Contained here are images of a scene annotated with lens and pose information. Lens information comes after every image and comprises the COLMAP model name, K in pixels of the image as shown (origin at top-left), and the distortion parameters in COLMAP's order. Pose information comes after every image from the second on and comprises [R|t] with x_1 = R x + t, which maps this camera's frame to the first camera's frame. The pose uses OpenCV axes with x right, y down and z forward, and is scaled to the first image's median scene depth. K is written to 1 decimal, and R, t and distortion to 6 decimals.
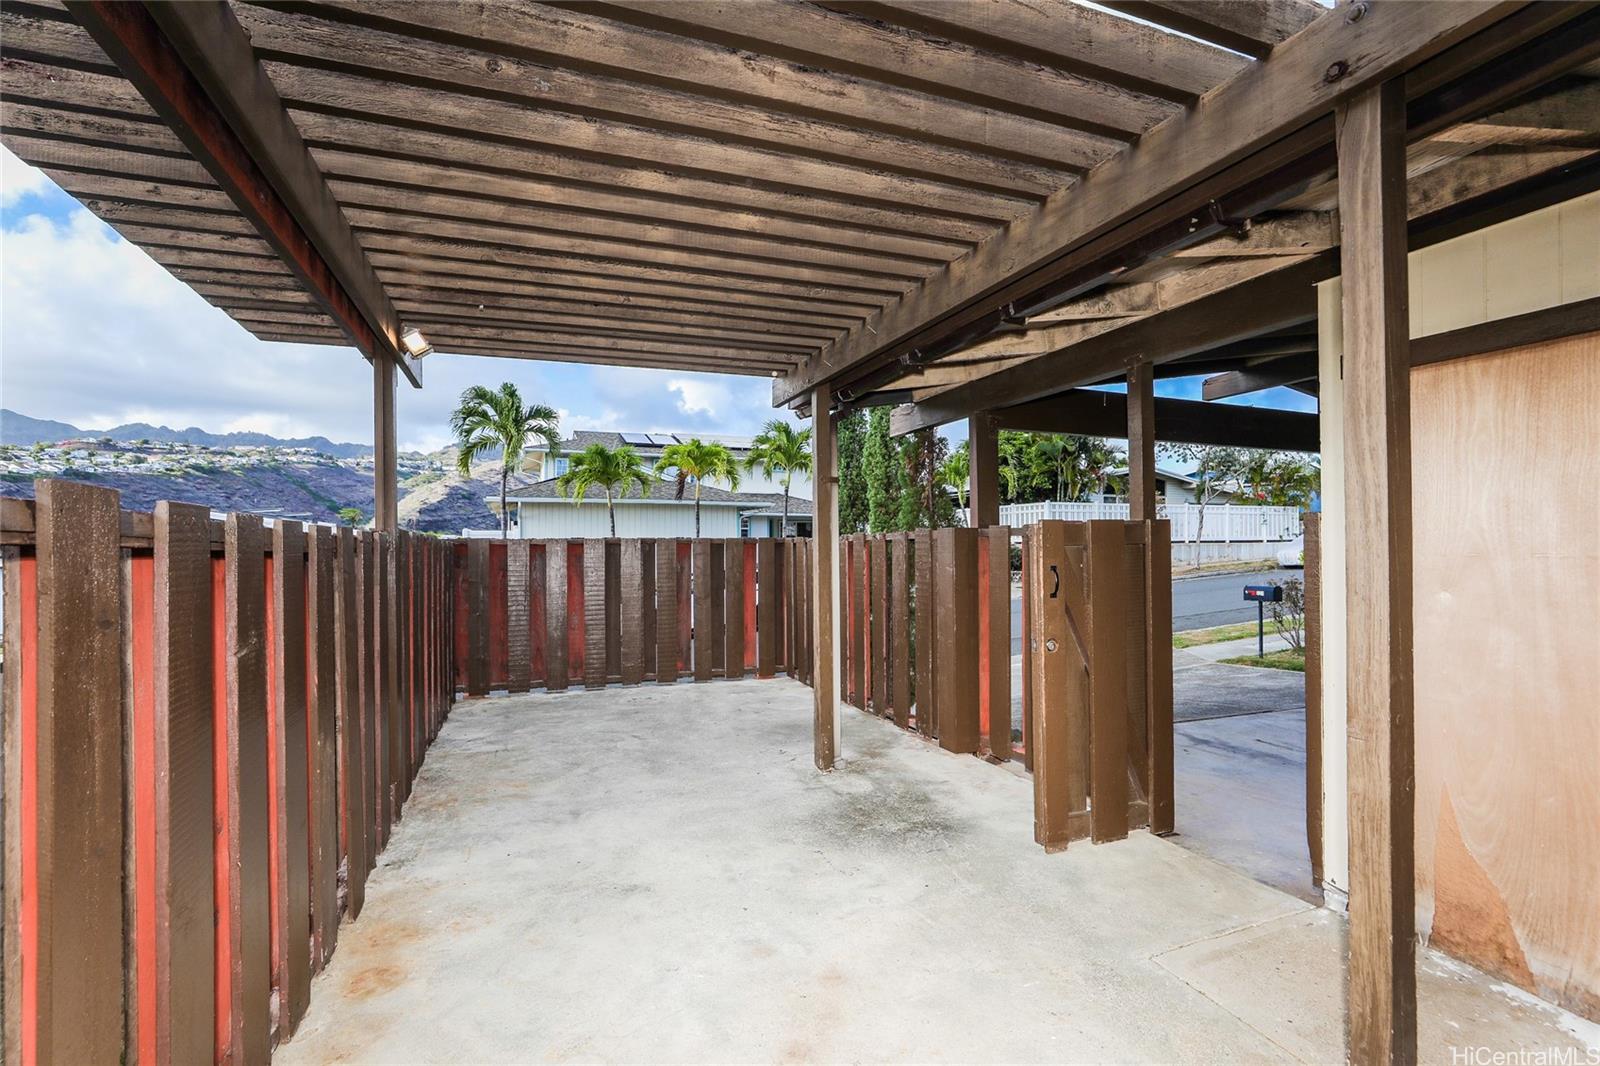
lens RADIAL K [[729.7, 0, 805.5], [0, 729.7, 538.5], [0, 0, 1]] dist [-0.000122, 0.000569]
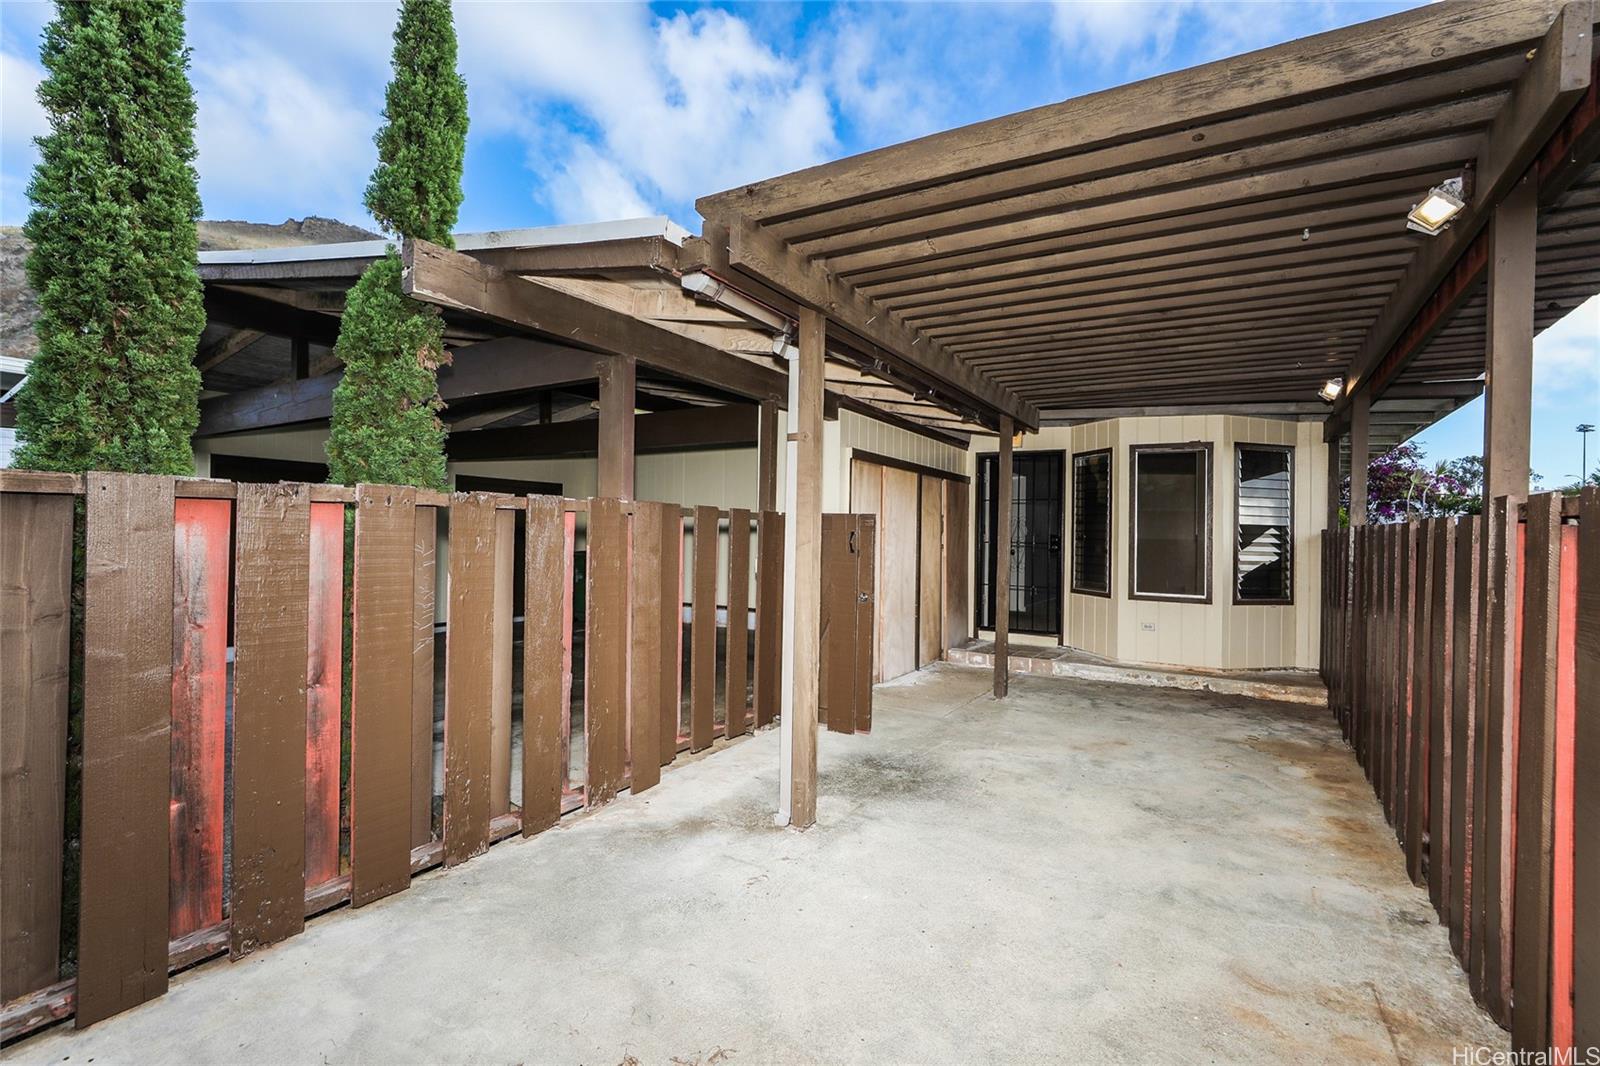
lens RADIAL K [[729.7, 0, 805.5], [0, 729.7, 538.5], [0, 0, 1]] dist [-0.000122, 0.000569]
pose [[-0.615462, -0.008626, 0.788119, -0.675352], [-0.027611, 0.999562, -0.010622, 0.037223], [-0.787683, -0.028298, -0.615431, 1.770759]]
